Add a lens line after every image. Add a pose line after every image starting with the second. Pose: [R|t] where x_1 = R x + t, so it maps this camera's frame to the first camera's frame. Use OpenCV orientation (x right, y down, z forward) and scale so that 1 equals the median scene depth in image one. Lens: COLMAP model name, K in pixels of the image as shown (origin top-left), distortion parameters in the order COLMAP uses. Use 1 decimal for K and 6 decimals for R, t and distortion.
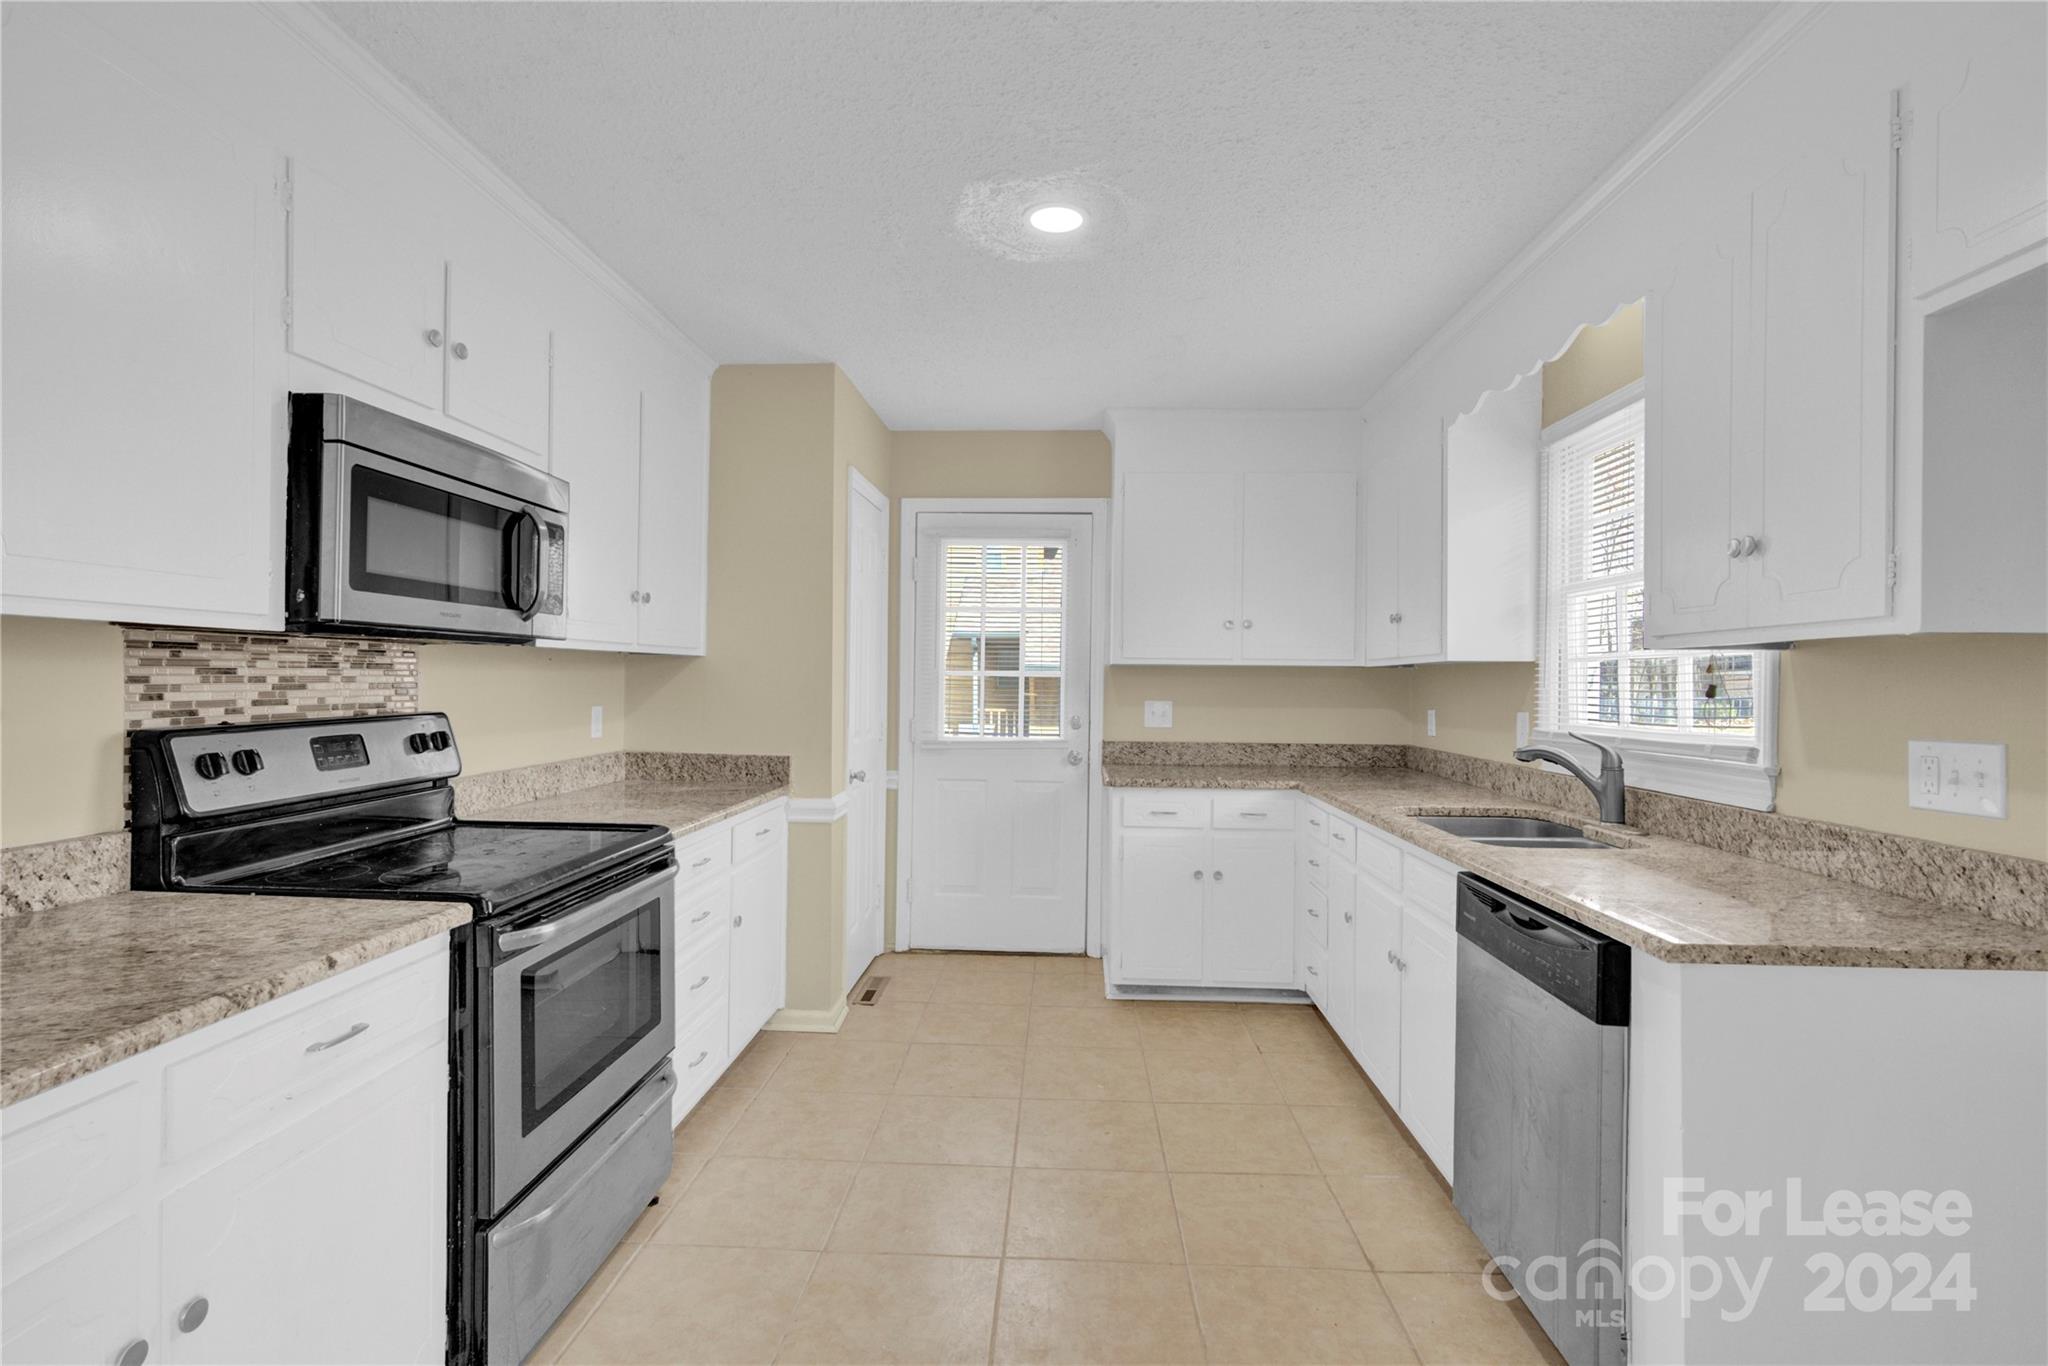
lens RADIAL K [[940.3, 0, 1024.0], [0, 940.3, 683.0], [0, 0, 1]] dist [-0.000440, -0.000329]
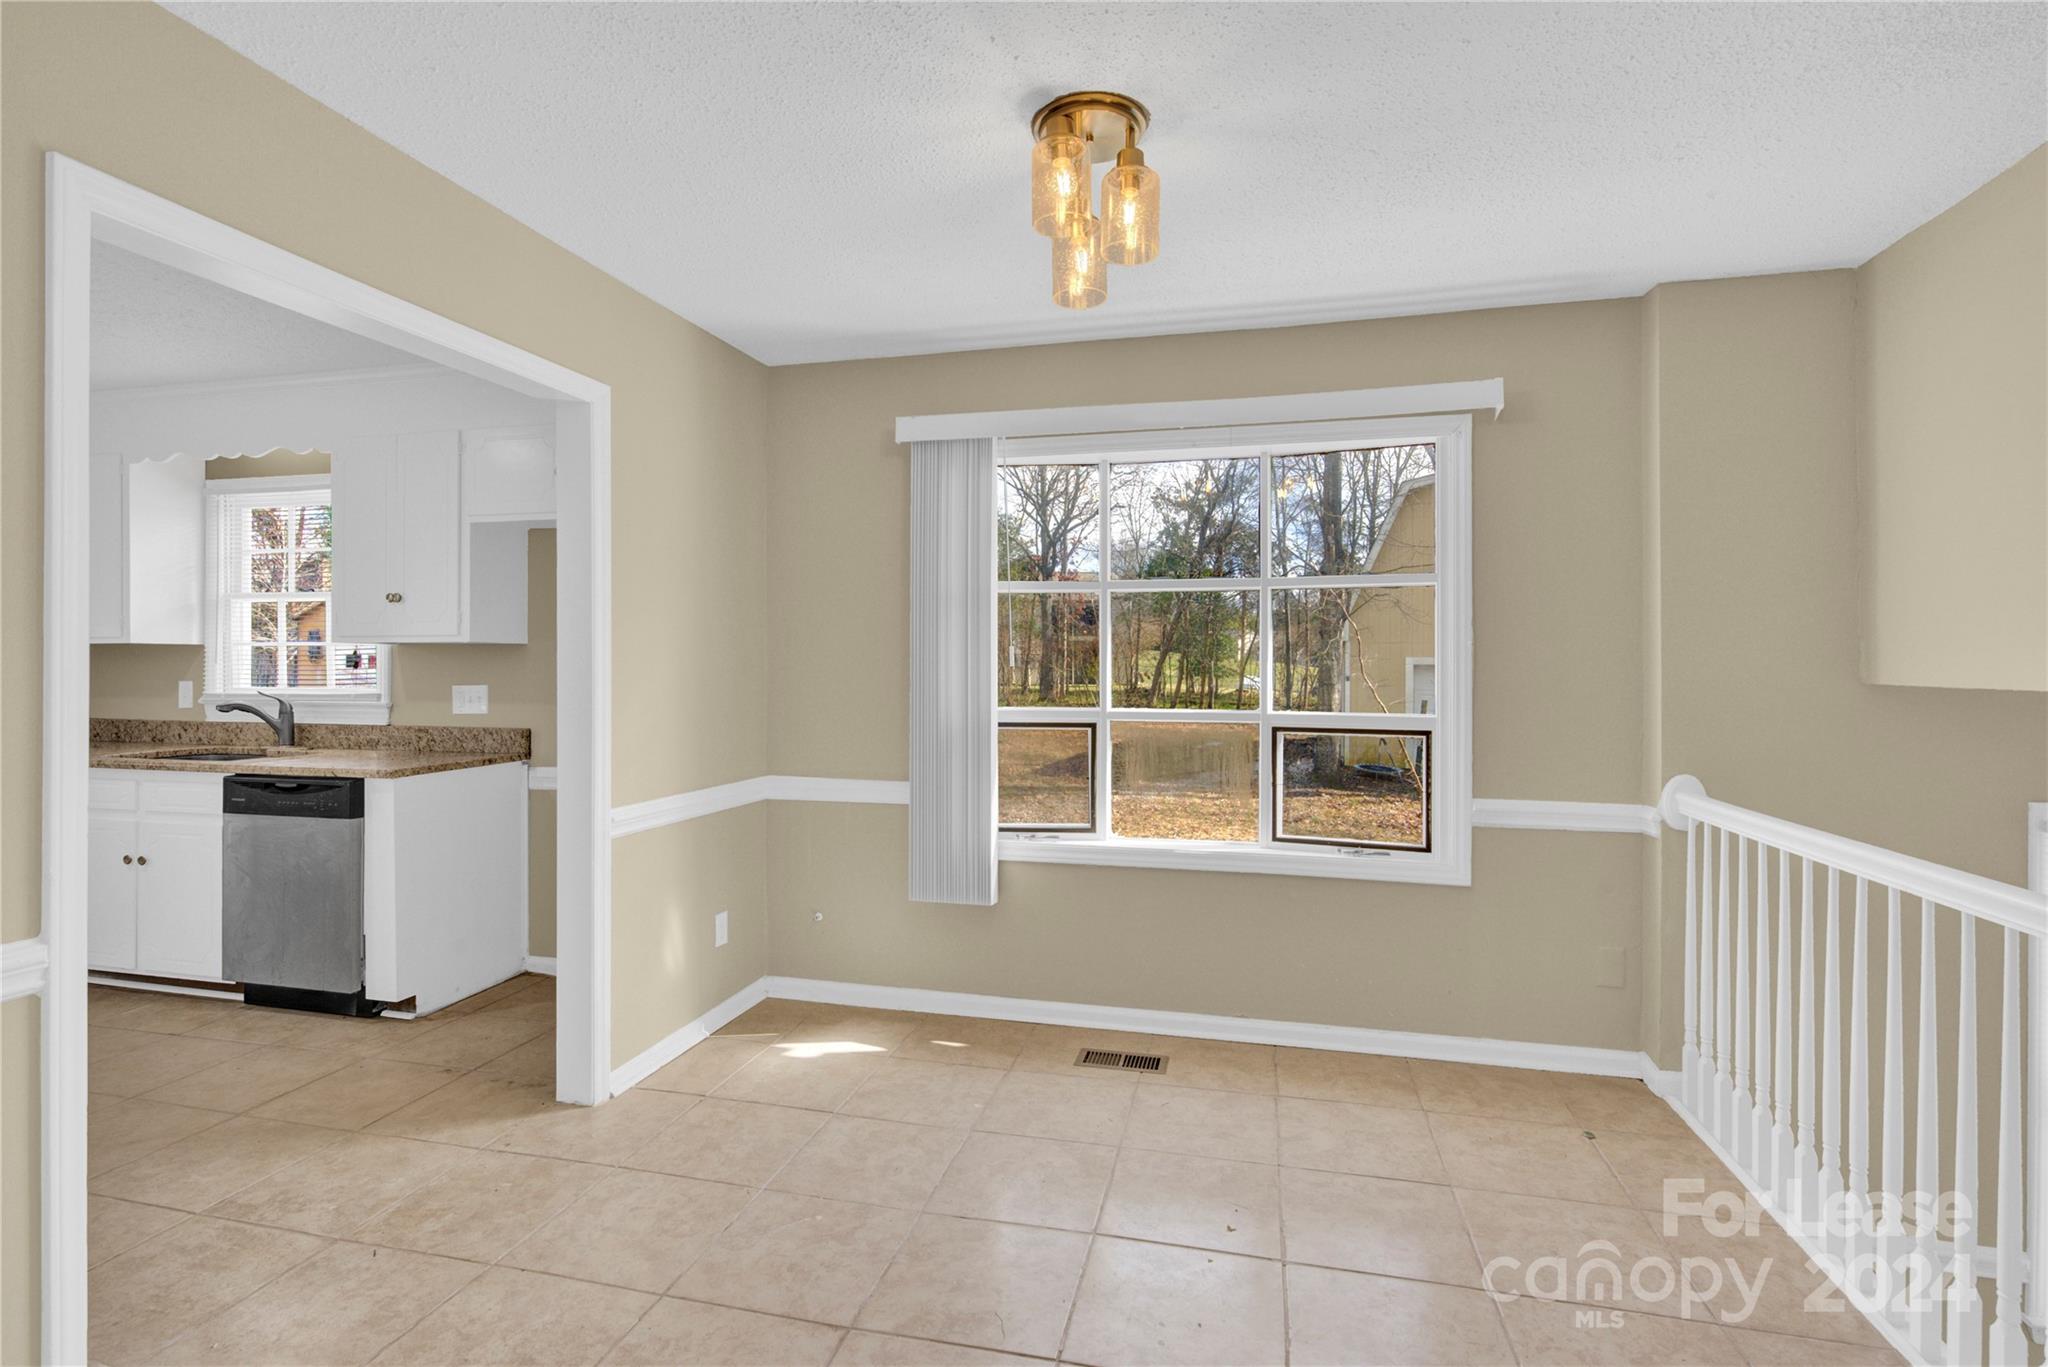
lens RADIAL K [[955.7, 0, 1024.5], [0, 955.7, 669.7], [0, 0, 1]] dist [-0.000020, 0.000034]
pose [[0.180182, -0.008209, 0.983599, -0.932256], [-0.003231, 0.999955, 0.008938, -0.003563], [-0.983628, -0.004788, 0.180147, -0.676653]]
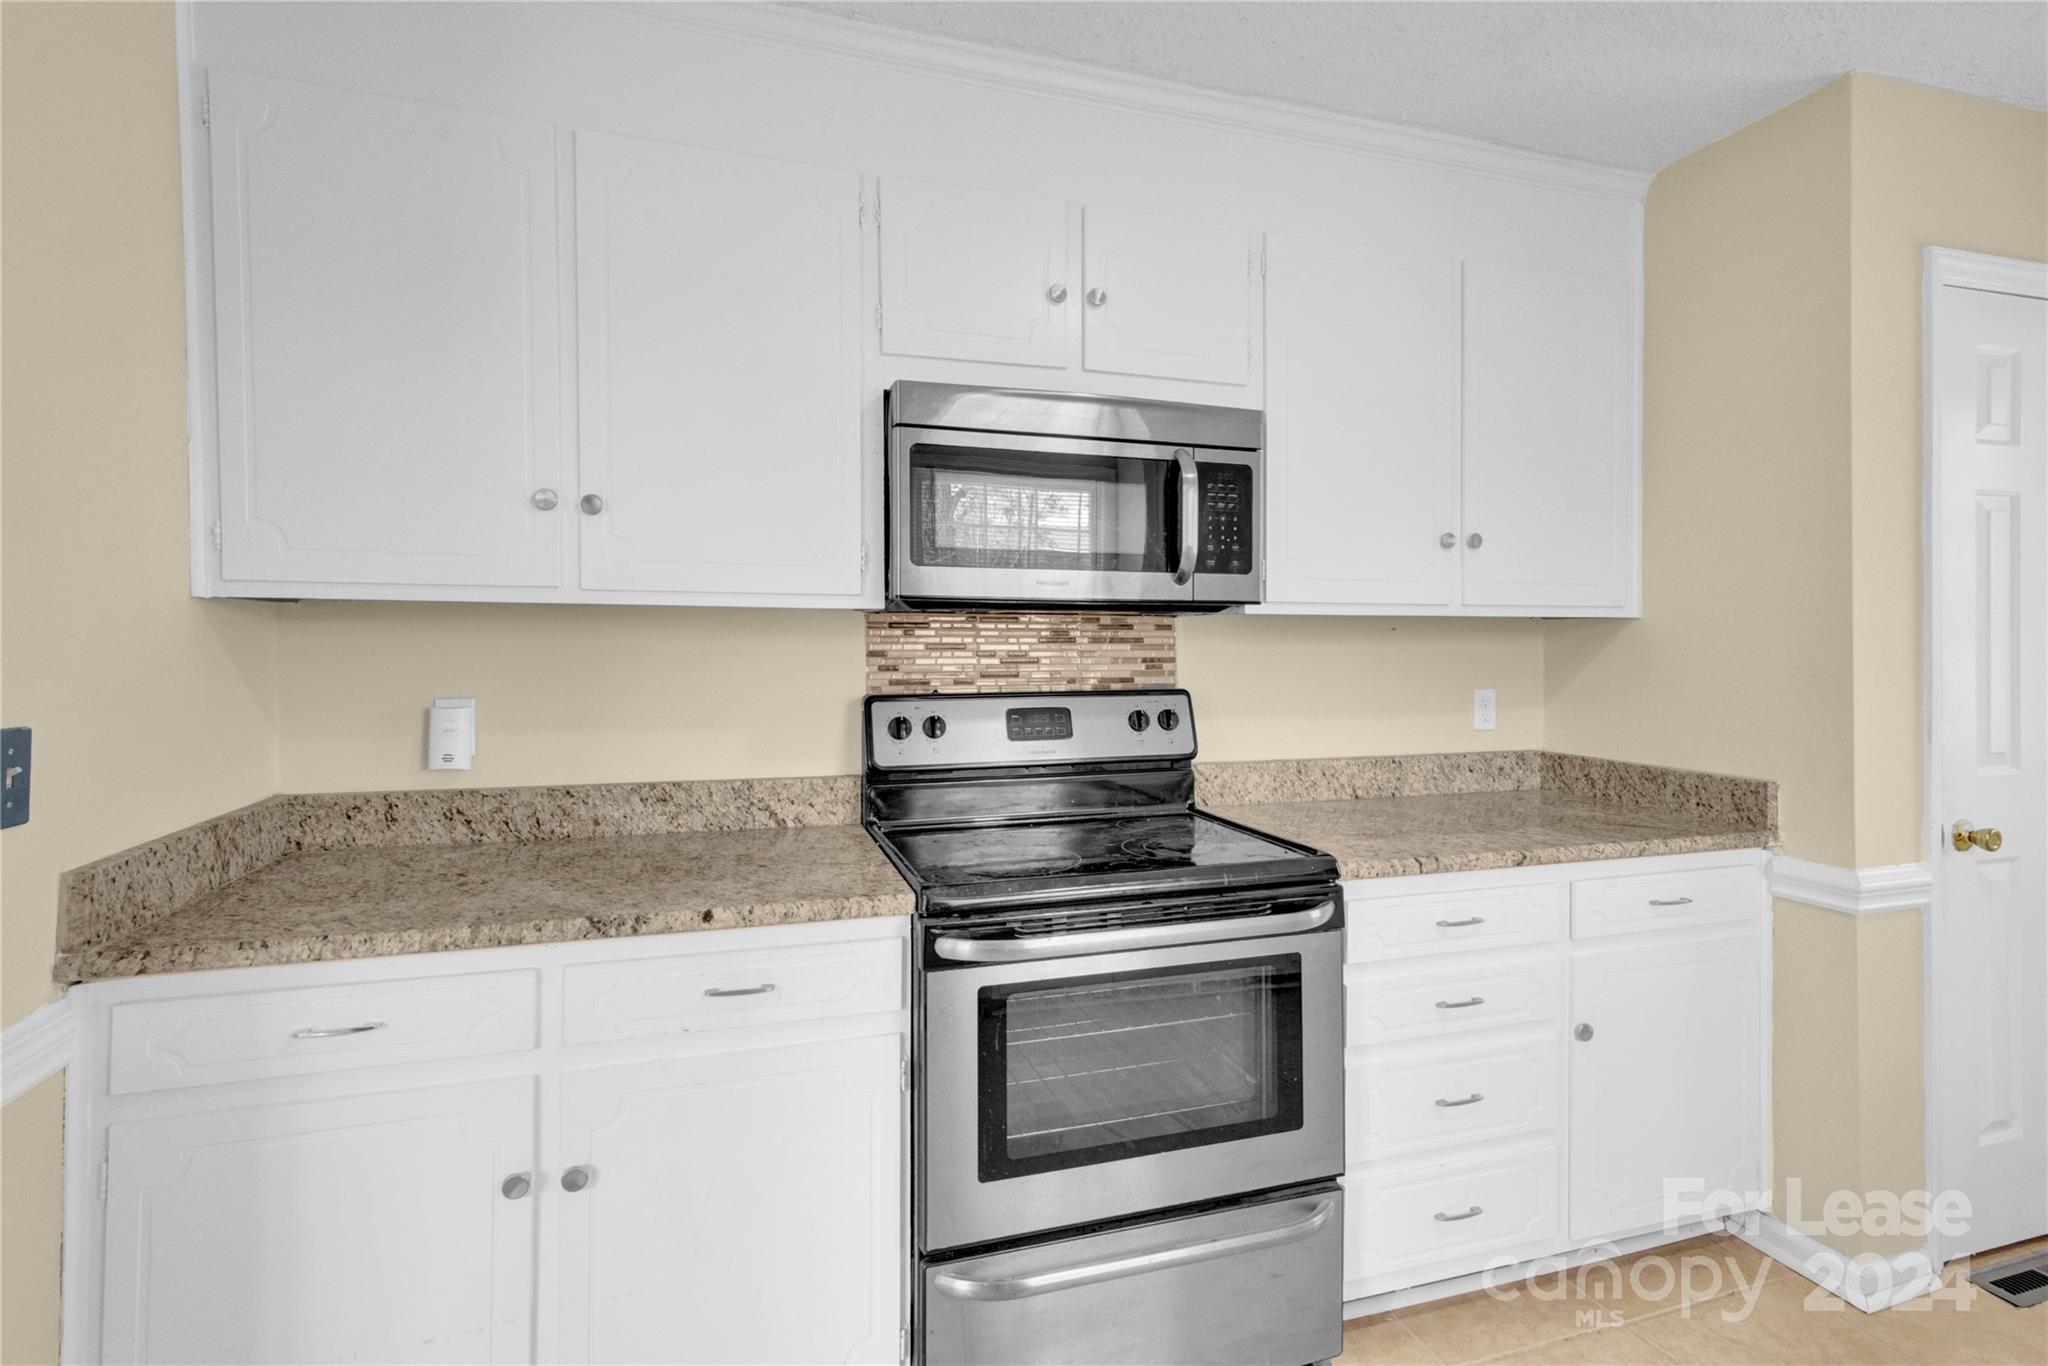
lens RADIAL K [[972.9, 0, 1022.5], [0, 972.9, 653.4], [0, 0, 1]] dist [0.002883, 0.000997]
pose [[0.350260, -0.010769, -0.936591, 0.258015], [-0.001024, 0.999929, -0.011880, 0.008493], [0.936652, 0.005120, 0.350224, 0.585581]]
